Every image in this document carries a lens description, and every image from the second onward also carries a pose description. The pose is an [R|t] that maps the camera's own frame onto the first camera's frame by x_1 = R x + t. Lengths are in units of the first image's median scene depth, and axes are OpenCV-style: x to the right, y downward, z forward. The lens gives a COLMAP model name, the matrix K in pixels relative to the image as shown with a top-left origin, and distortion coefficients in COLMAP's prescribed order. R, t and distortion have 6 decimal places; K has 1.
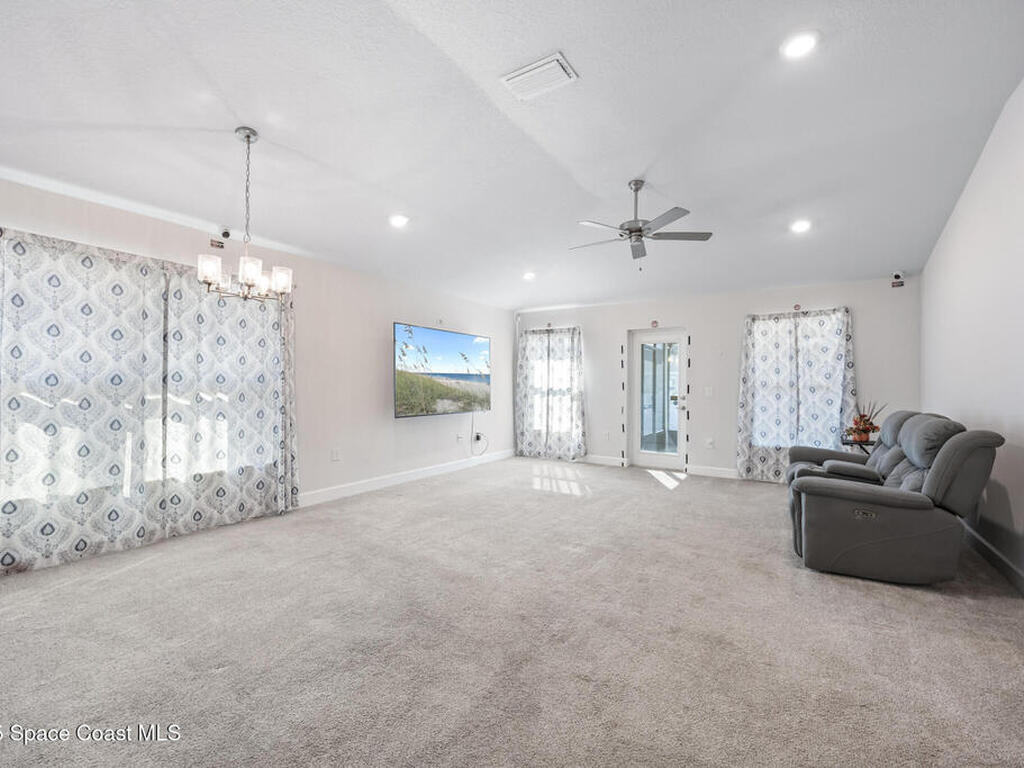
lens RADIAL K [[438.0, 0, 503.8], [0, 438.0, 382.2], [0, 0, 1]] dist [0.002343, 0.000597]
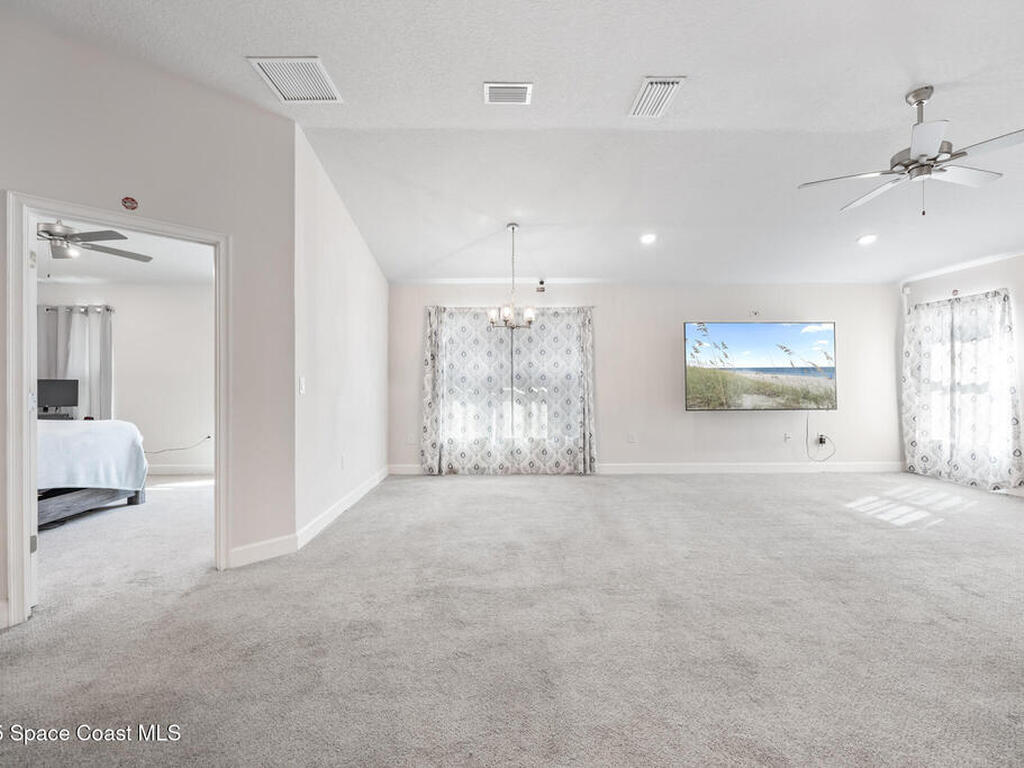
lens RADIAL K [[438.0, 0, 531.6], [0, 438.0, 379.2], [0, 0, 1]] dist [0.002343, 0.000597]
pose [[0.582369, -0.011587, -0.812842, 0.533483], [0.013897, 0.999894, -0.004297, 0.004241], [0.812806, -0.008794, 0.582468, 0.073364]]
